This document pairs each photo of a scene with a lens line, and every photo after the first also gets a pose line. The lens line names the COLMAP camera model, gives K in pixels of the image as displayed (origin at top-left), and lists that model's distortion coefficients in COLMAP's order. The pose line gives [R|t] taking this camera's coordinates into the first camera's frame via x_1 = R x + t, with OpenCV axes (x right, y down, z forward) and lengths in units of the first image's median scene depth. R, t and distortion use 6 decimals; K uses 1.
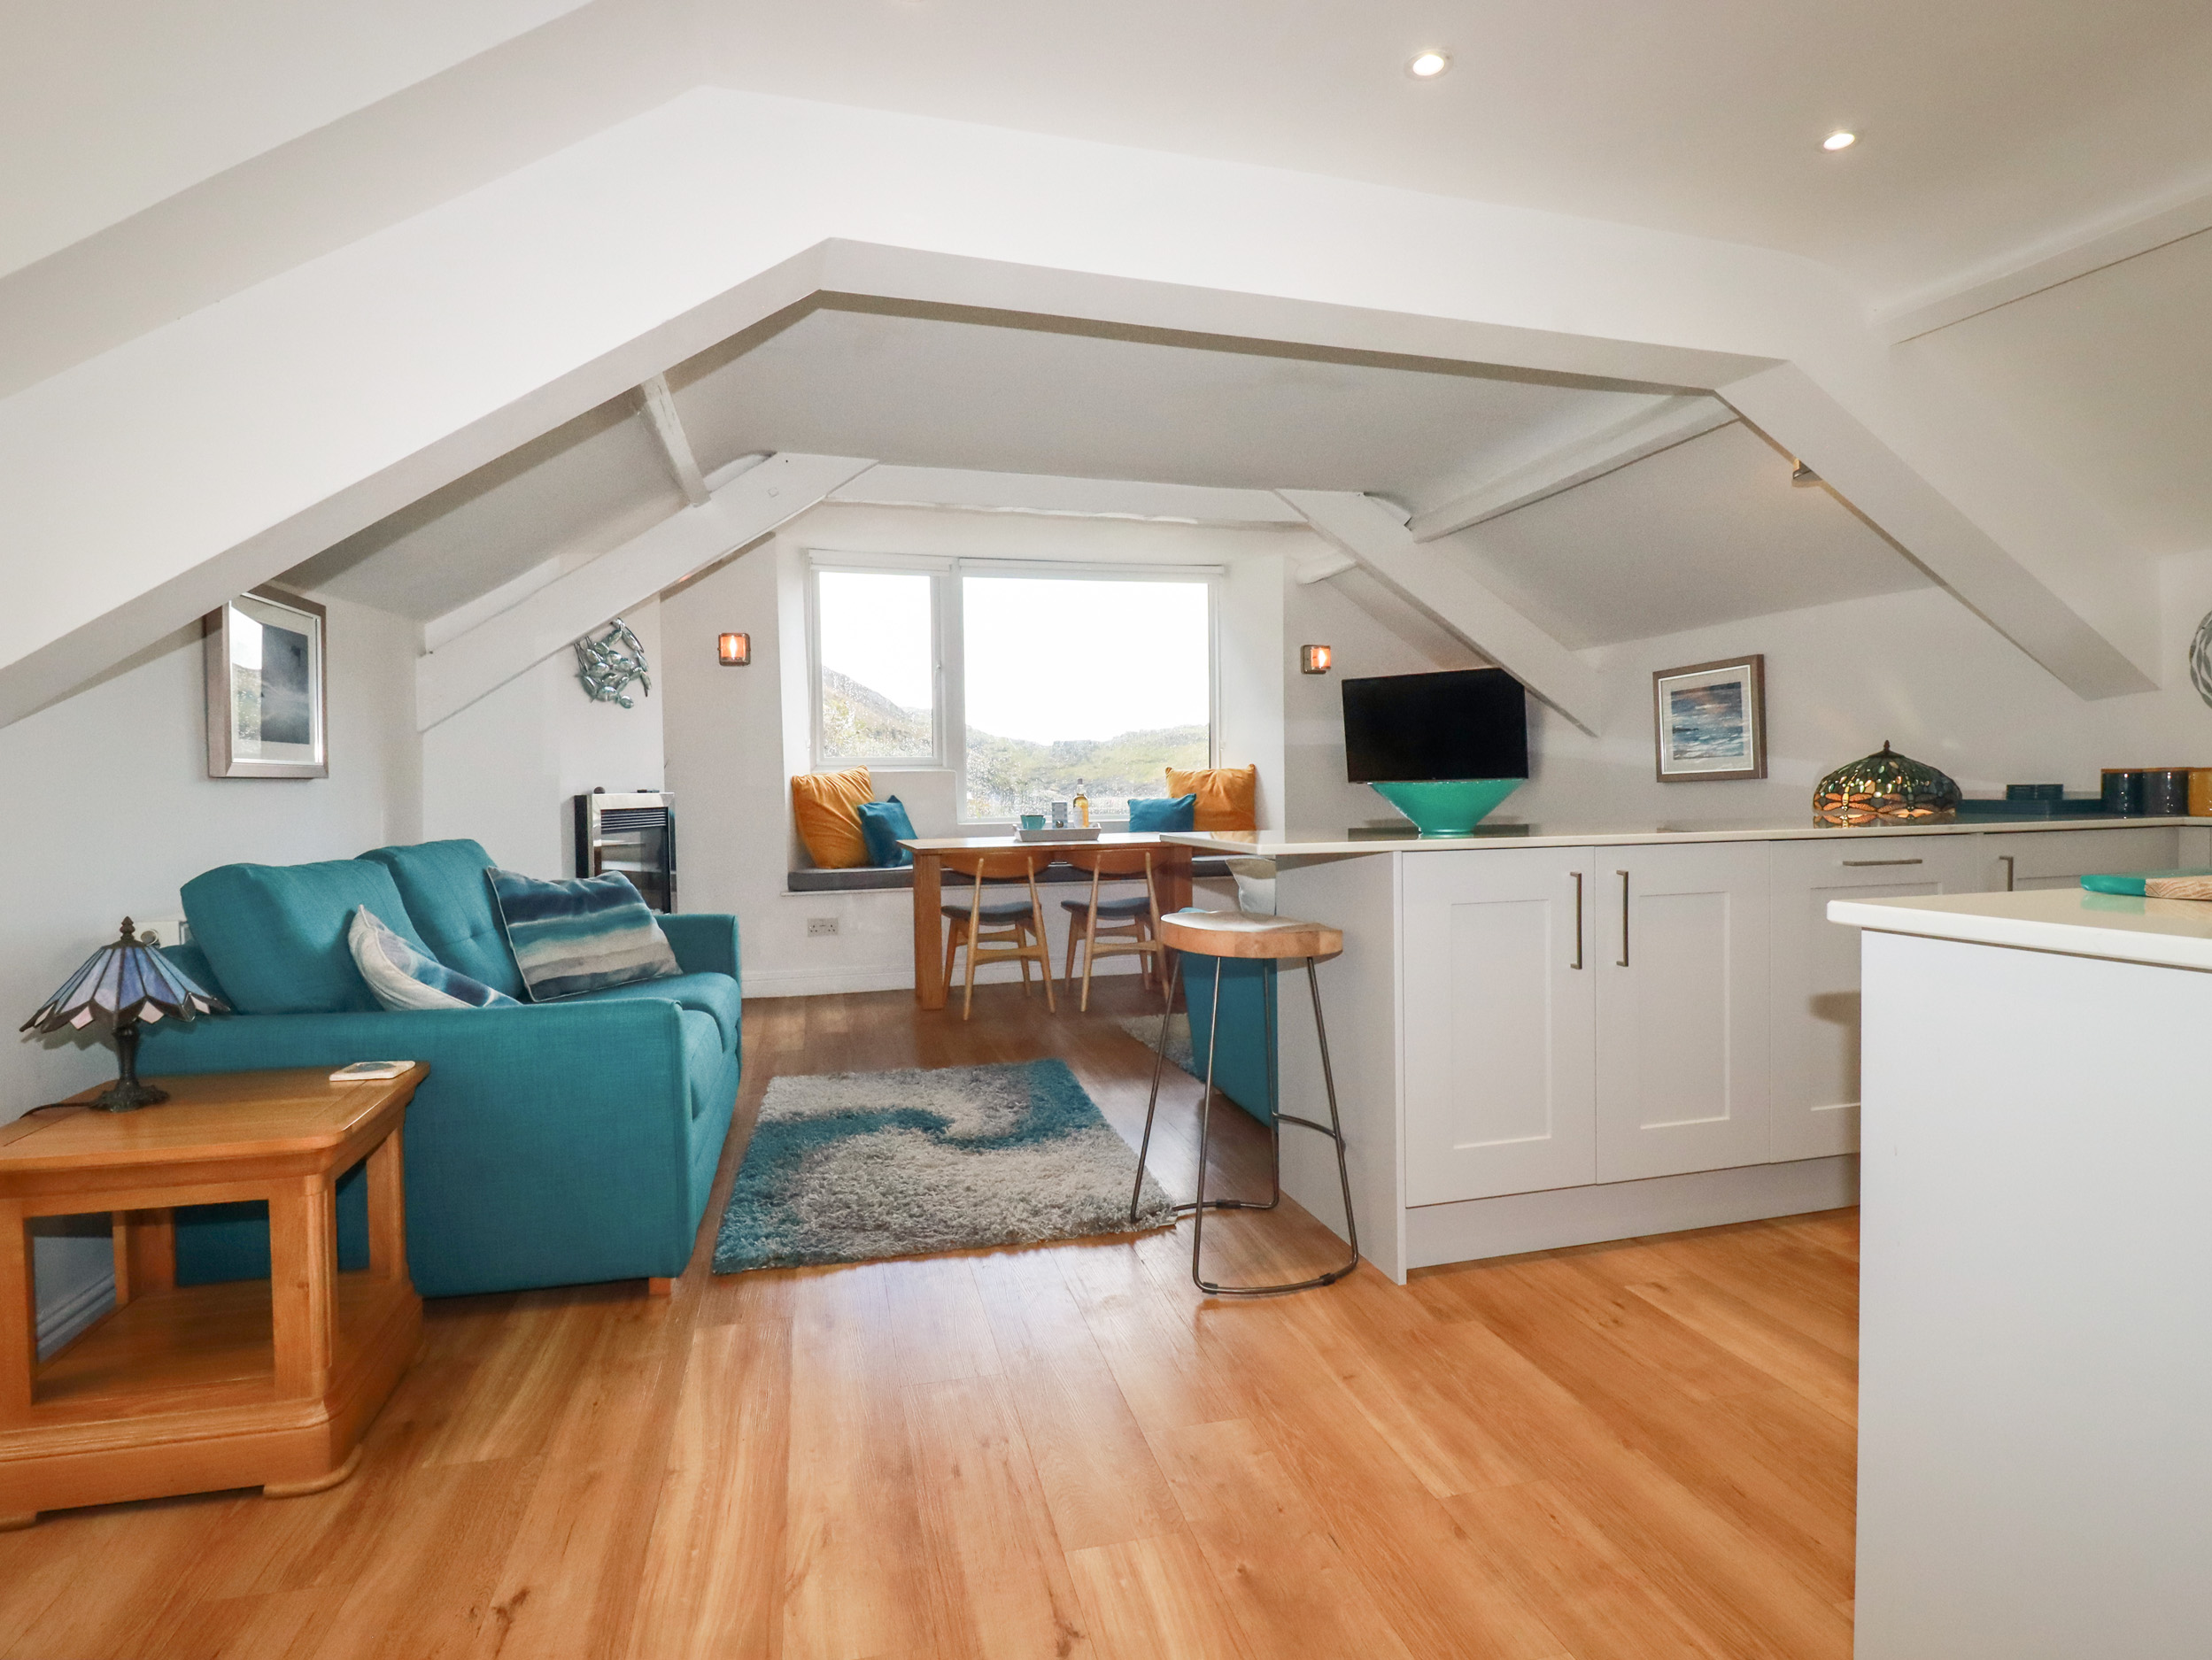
lens RADIAL K [[1170.4, 0, 1113.3], [0, 1170.4, 818.9], [0, 0, 1]] dist [-0.004528, -0.001814]
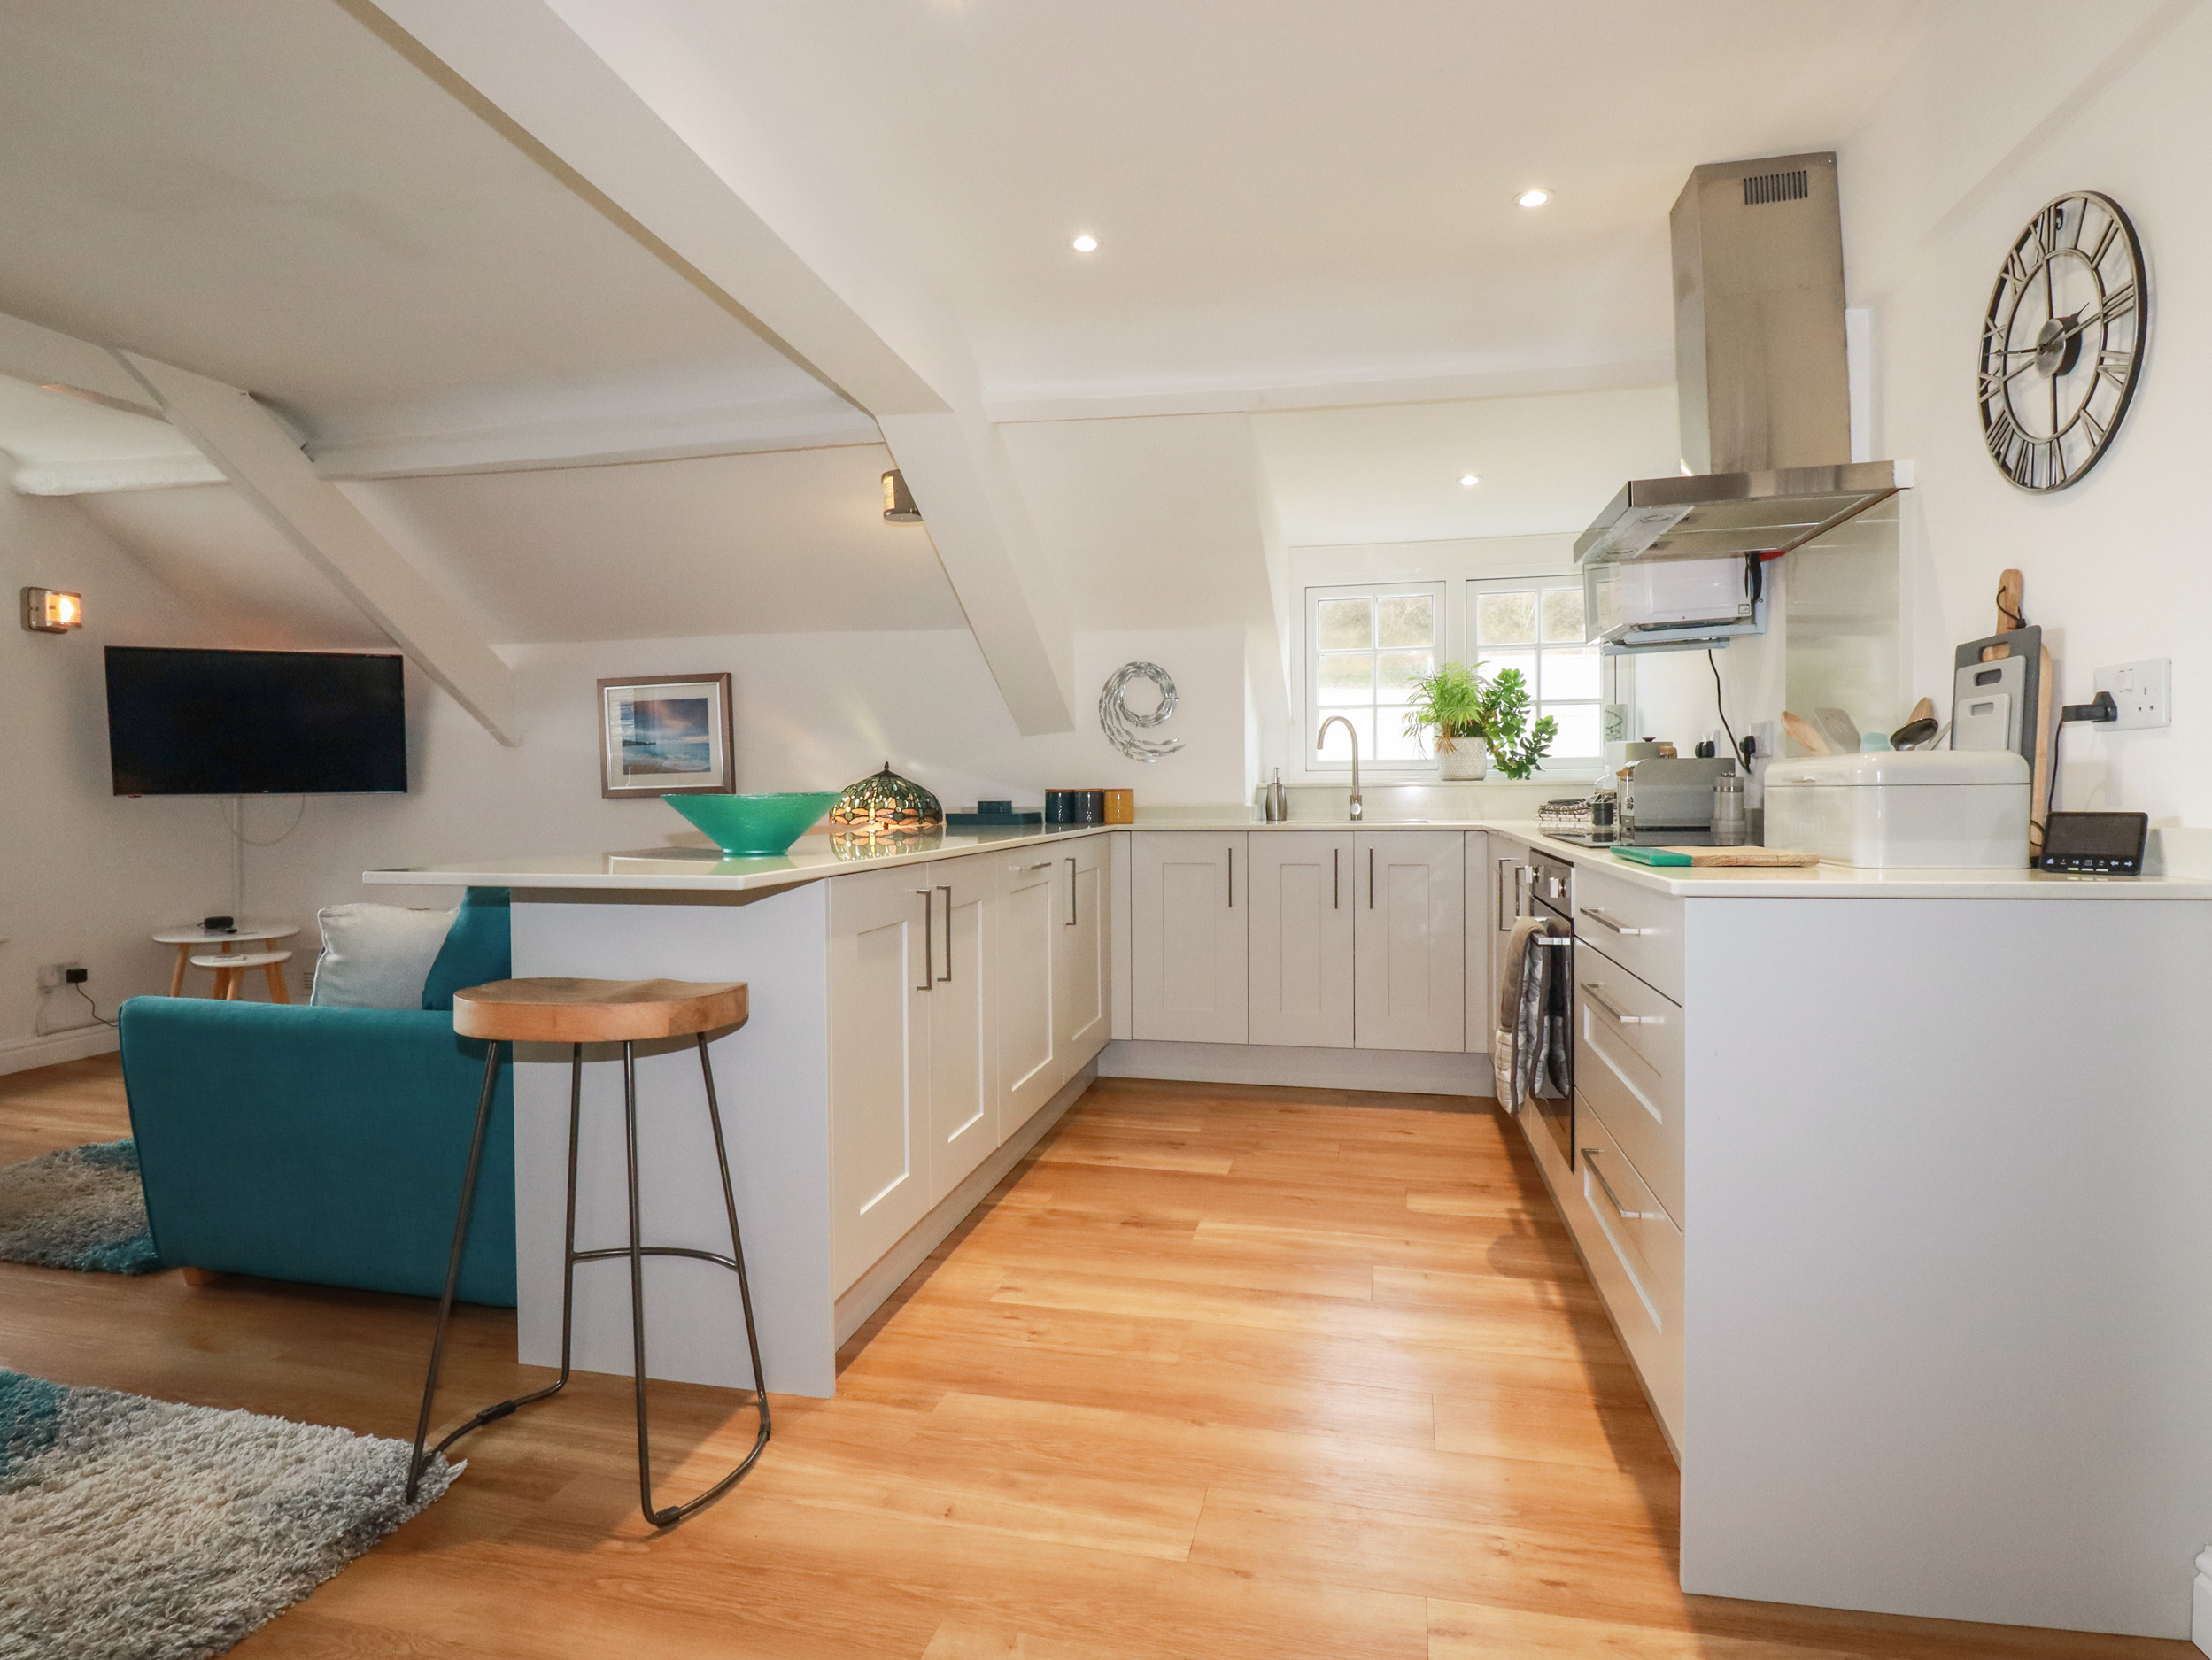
lens RADIAL K [[1202.4, 0, 1106.0], [0, 1202.4, 830.0], [0, 0, 1]] dist [-0.003832, -0.000636]
pose [[0.468111, -0.016033, 0.883524, -0.294008], [0.022889, 0.999720, 0.006015, -0.003895], [-0.883373, 0.017407, 0.468347, 0.299290]]
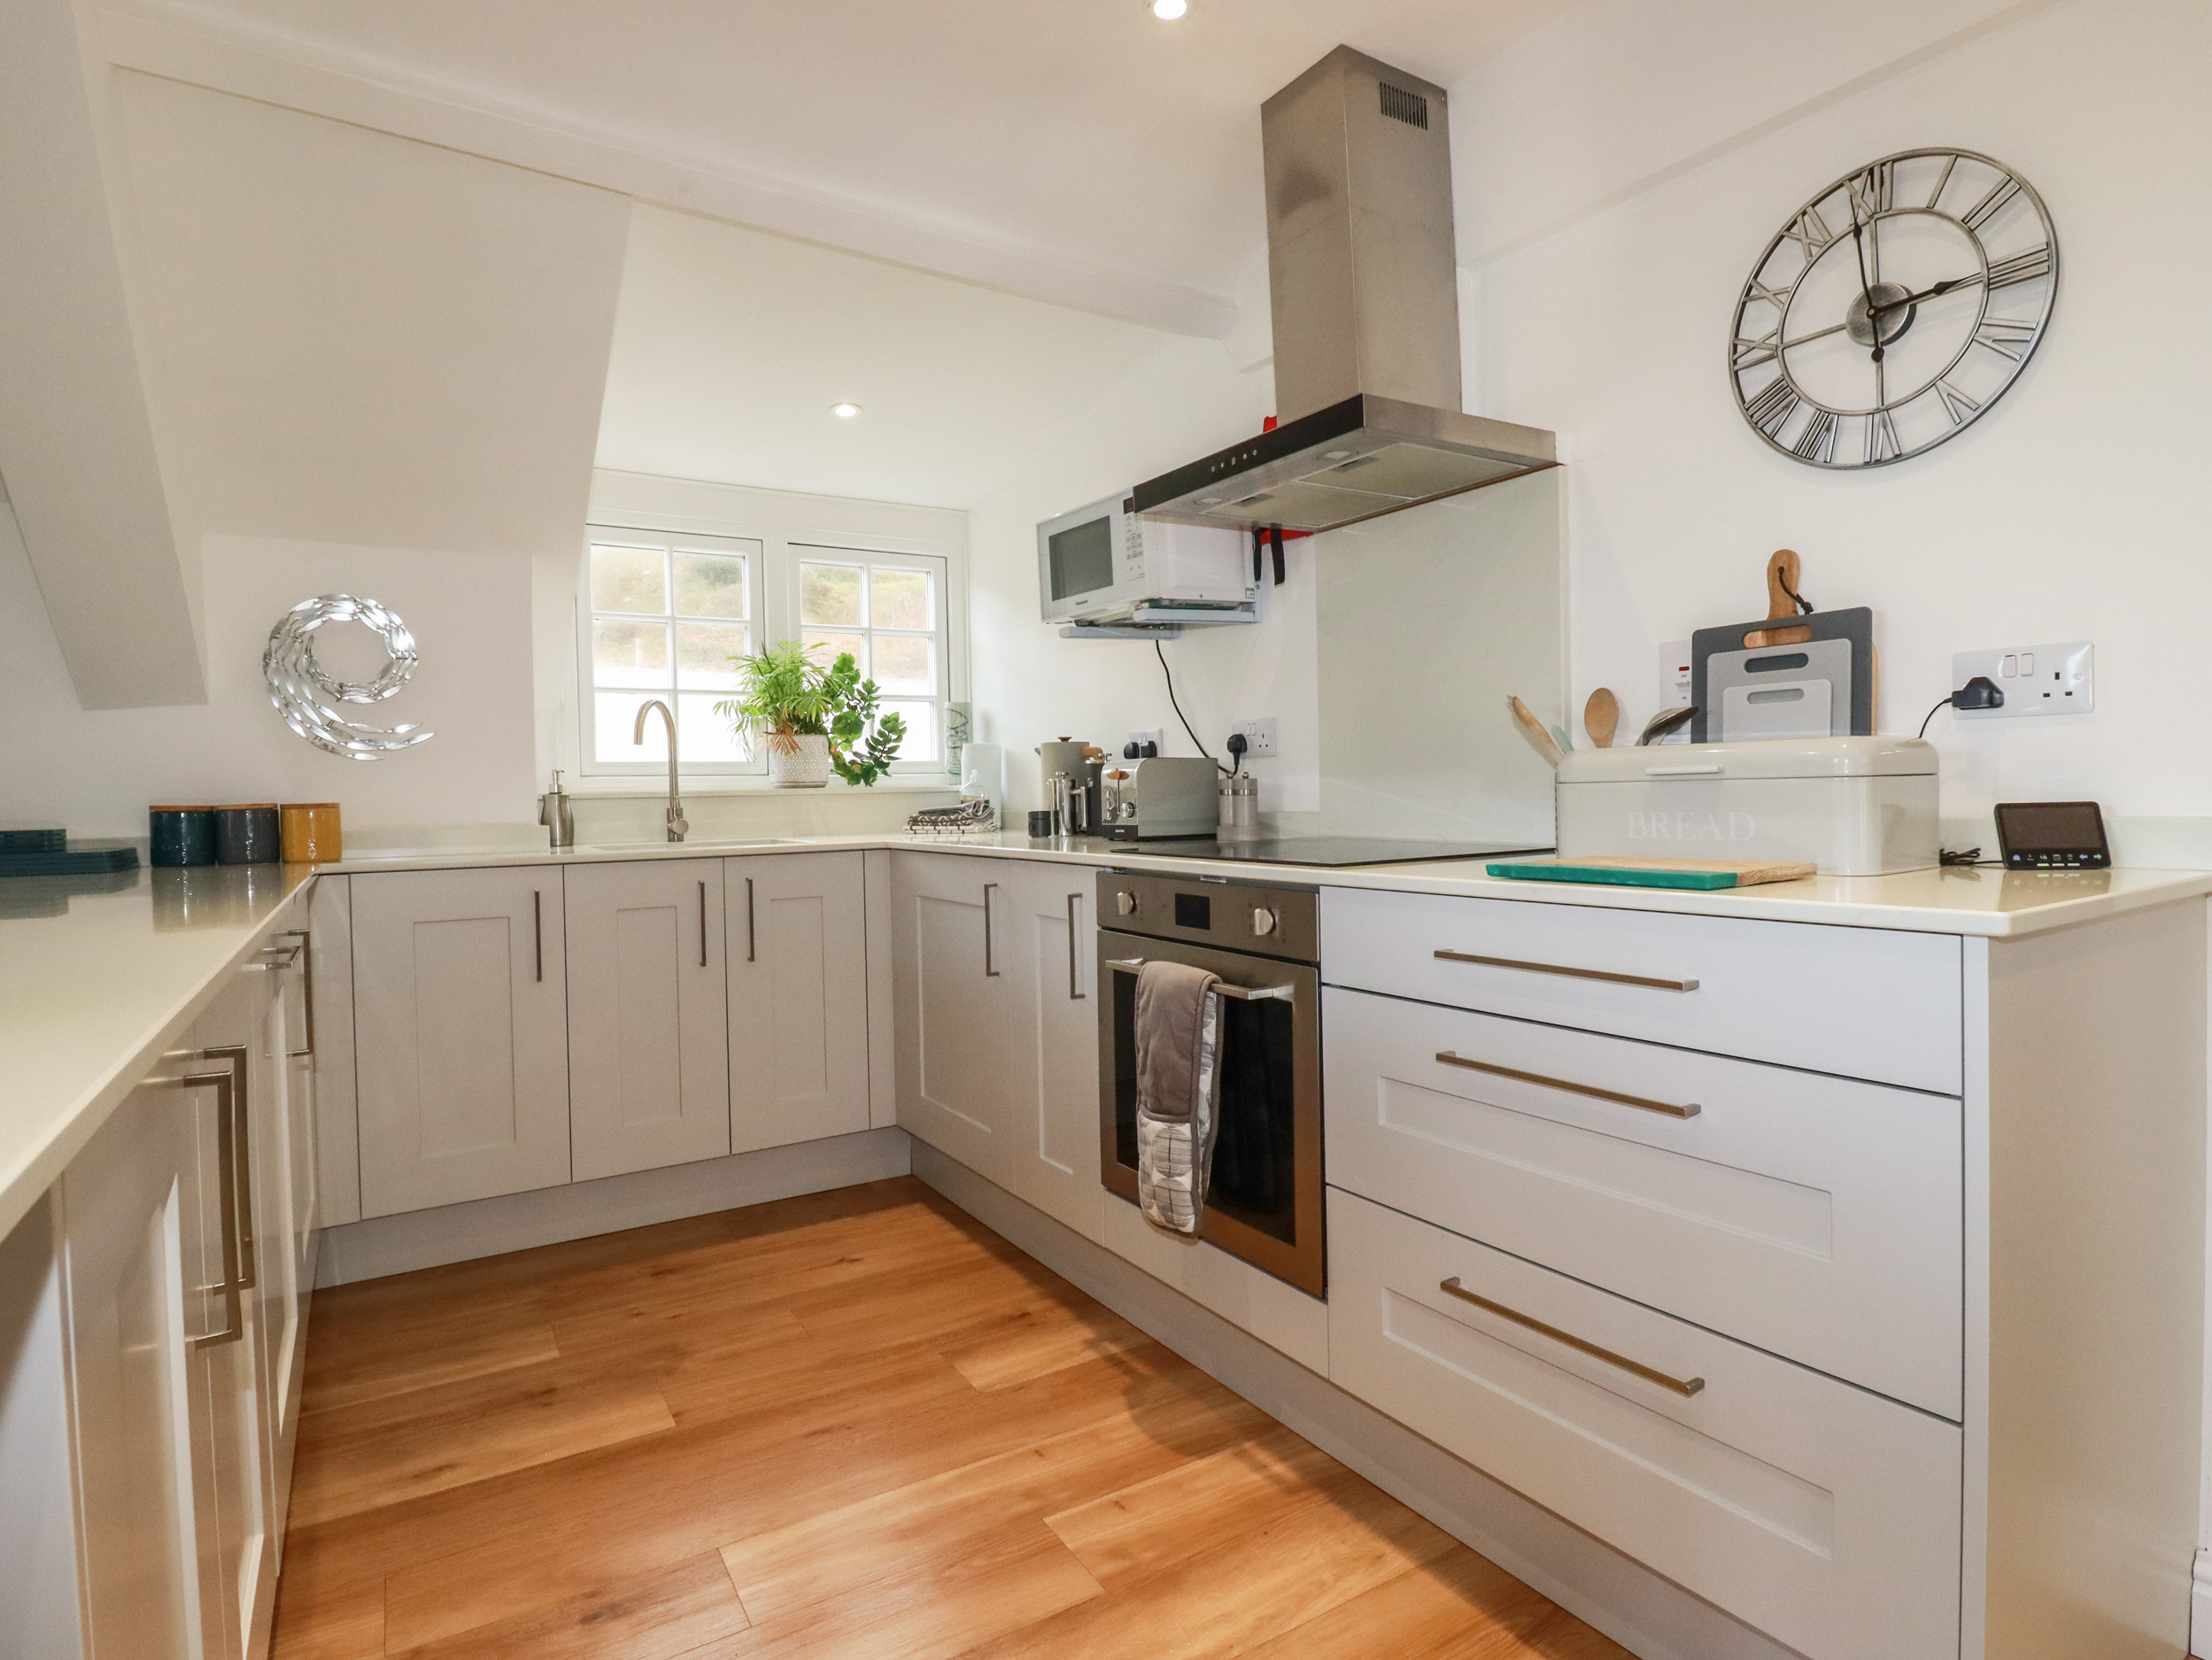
lens RADIAL K [[1170.4, 0, 1113.3], [0, 1170.4, 818.9], [0, 0, 1]] dist [-0.004528, -0.001814]
pose [[-0.292459, -0.000129, 0.956278, -0.014674], [0.049309, 0.998668, 0.015215, -0.016173], [-0.955006, 0.051603, -0.292063, 0.615393]]
